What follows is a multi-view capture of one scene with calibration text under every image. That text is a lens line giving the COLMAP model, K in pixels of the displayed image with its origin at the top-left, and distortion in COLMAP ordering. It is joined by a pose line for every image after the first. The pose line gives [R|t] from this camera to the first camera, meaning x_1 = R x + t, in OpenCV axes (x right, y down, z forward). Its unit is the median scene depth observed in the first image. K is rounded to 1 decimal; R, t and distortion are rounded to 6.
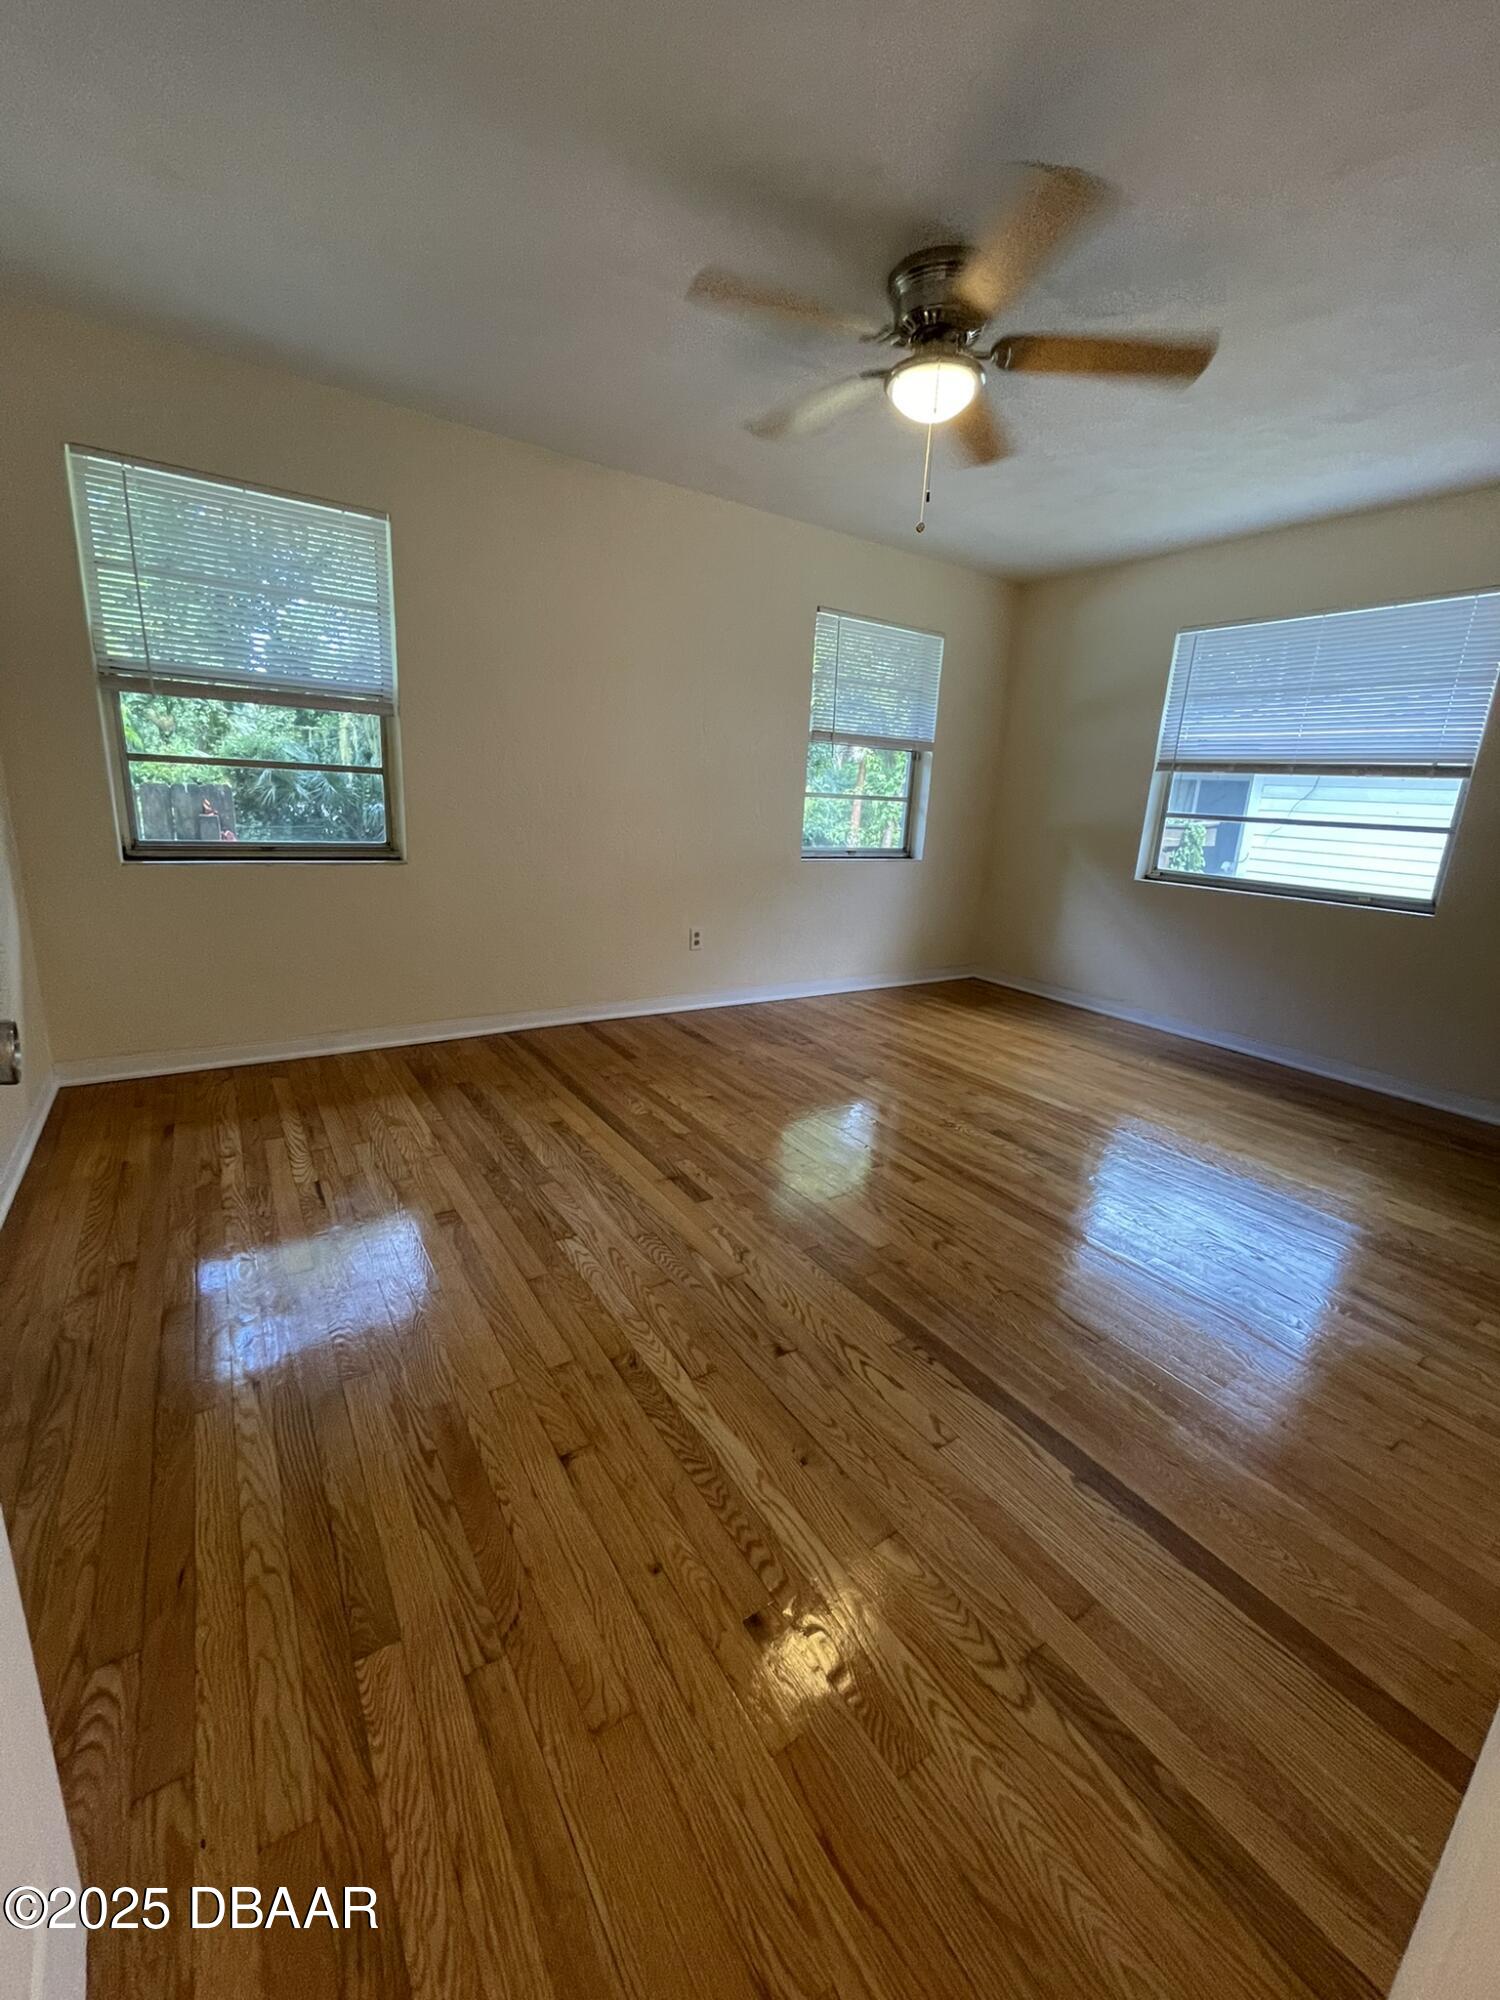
lens RADIAL K [[804.6, 0, 754.6], [0, 804.6, 1006.5], [0, 0, 1]] dist [-0.004628, 0.000044]
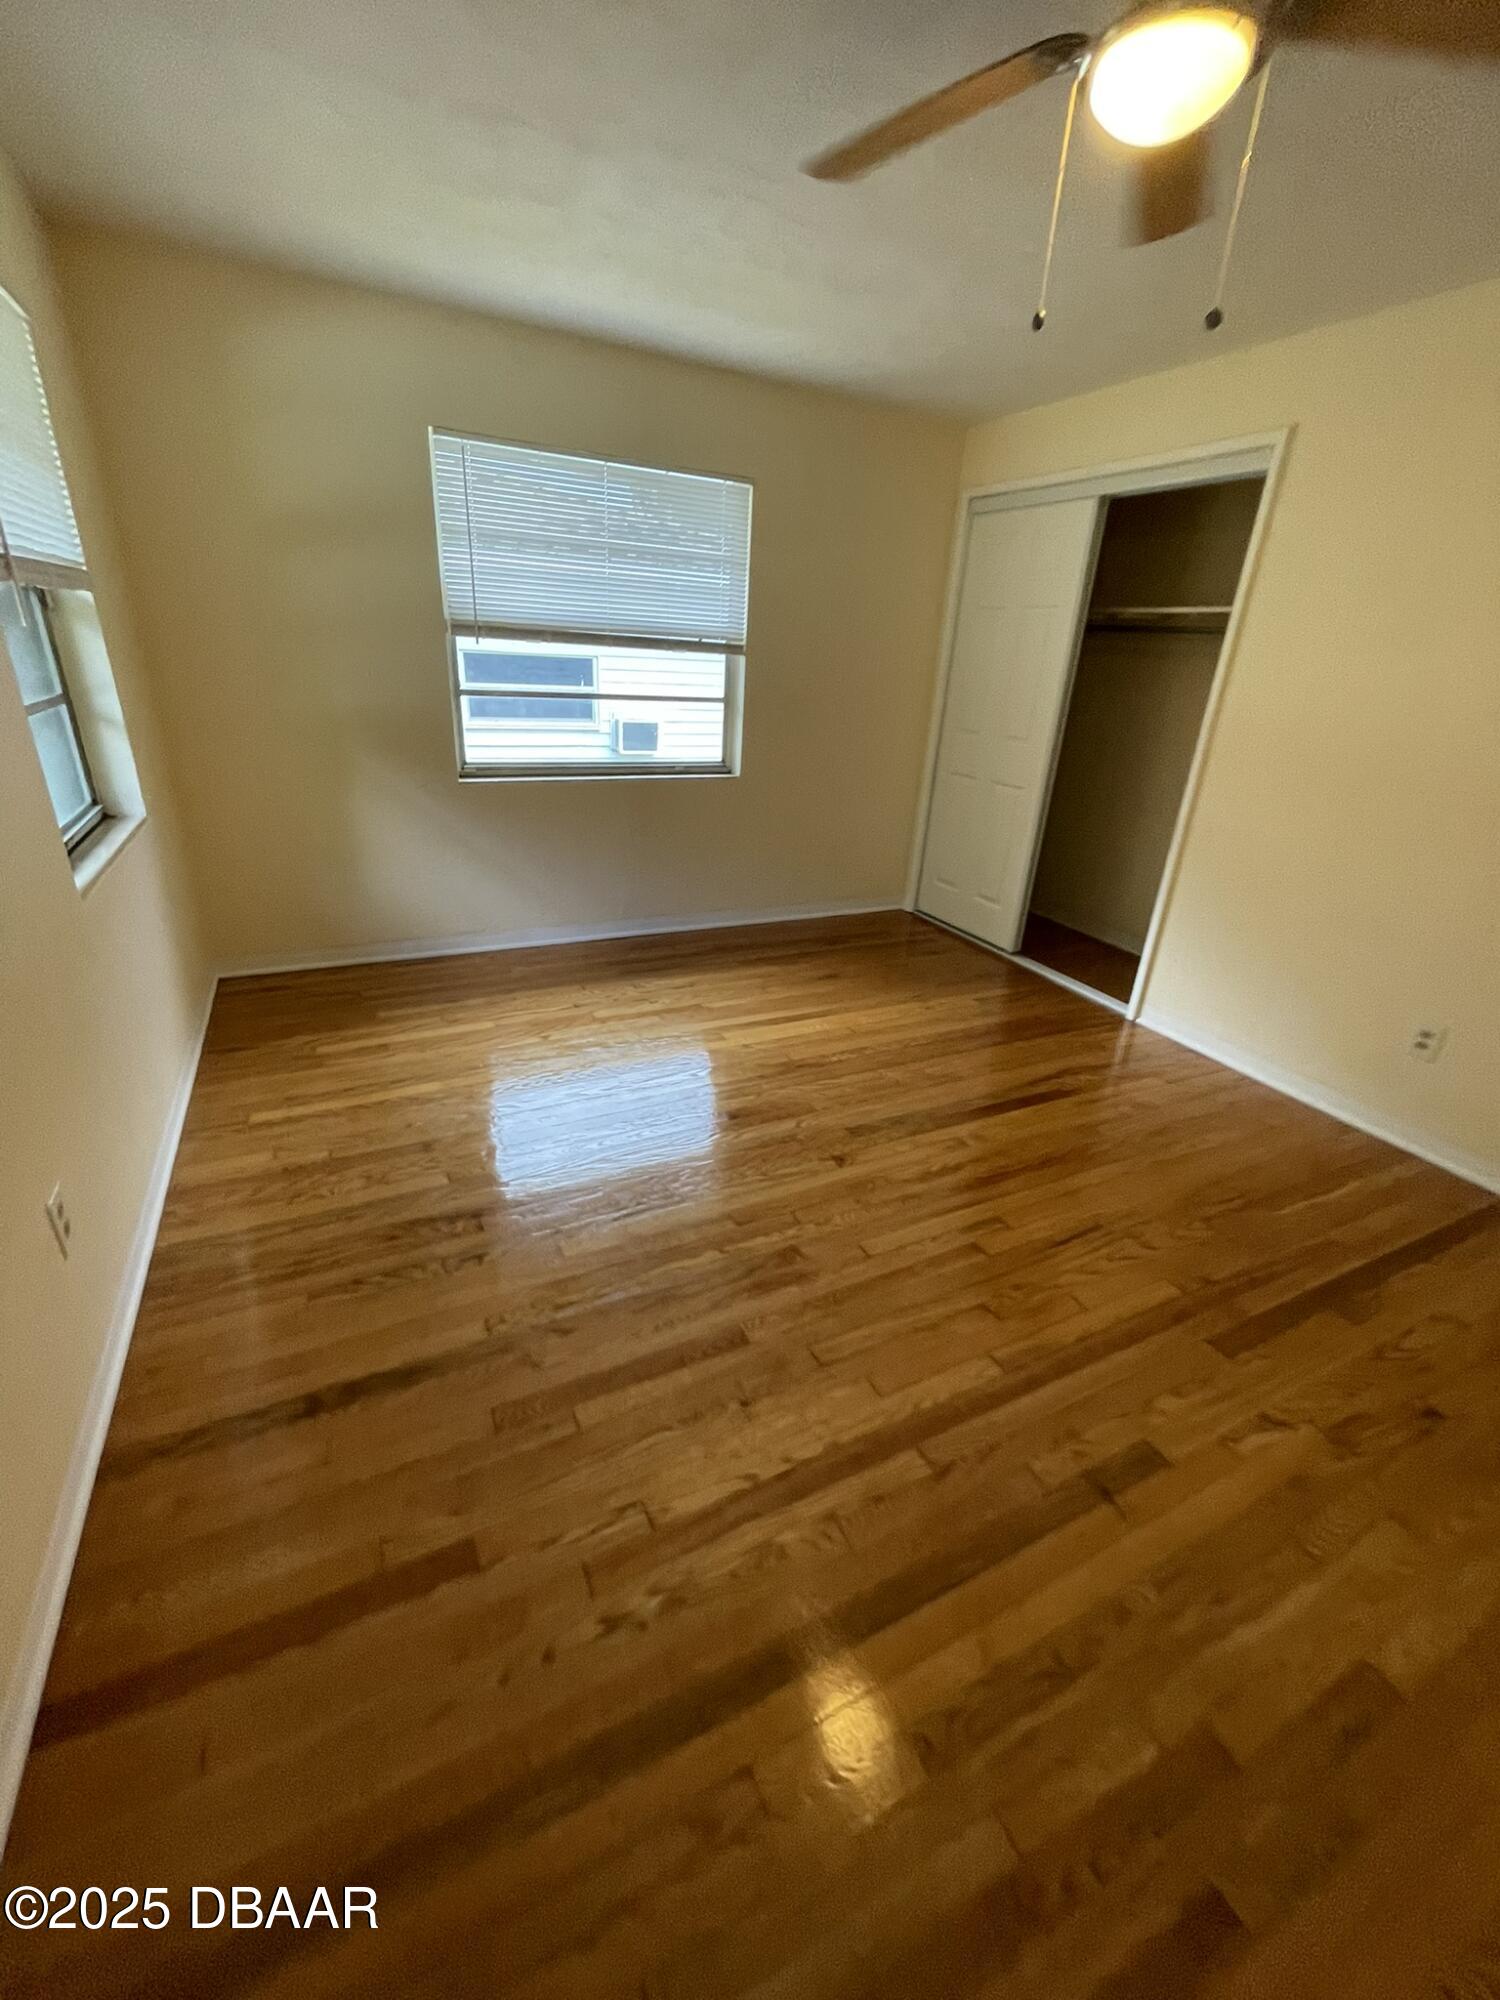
lens RADIAL K [[804.6, 0, 757.6], [0, 804.6, 997.2], [0, 0, 1]] dist [-0.004628, 0.000044]
pose [[0.123350, -0.436465, 0.891226, -0.382314], [0.205208, 0.889892, 0.407410, -0.315331], [-0.970914, 0.132633, 0.199335, 0.810218]]
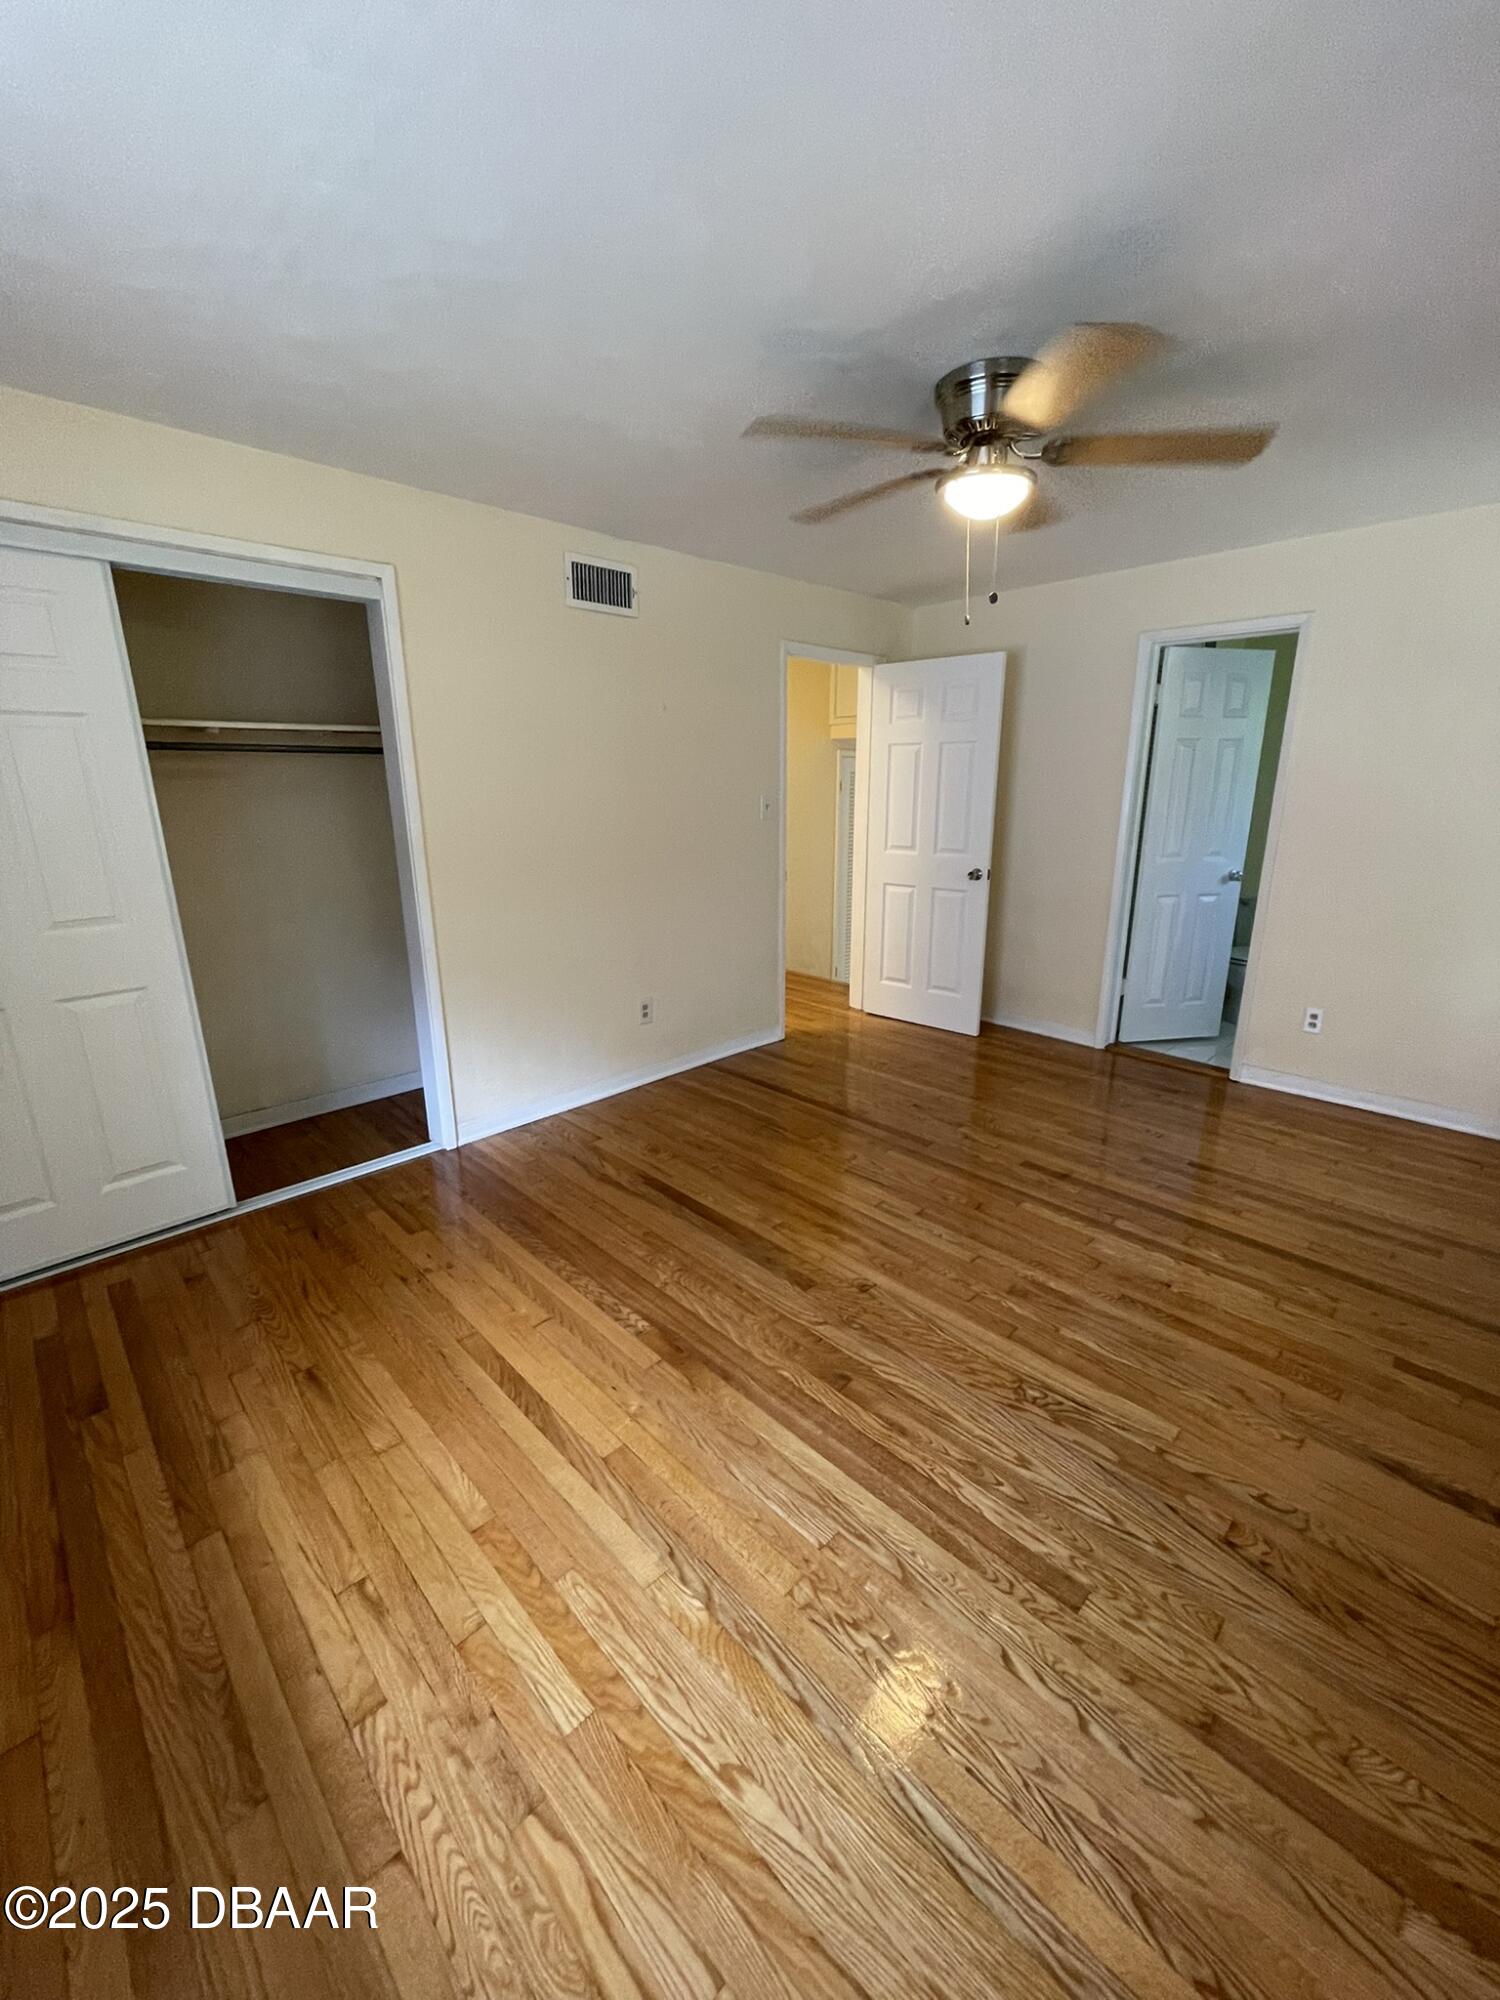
lens RADIAL K [[804.6, 0, 758.3], [0, 804.6, 989.8], [0, 0, 1]] dist [-0.004628, 0.000044]
pose [[-0.980972, -0.000788, -0.194148, 0.453997], [-0.095645, 0.872190, 0.479725, -0.441463], [0.168956, 0.489166, -0.855670, 1.378868]]
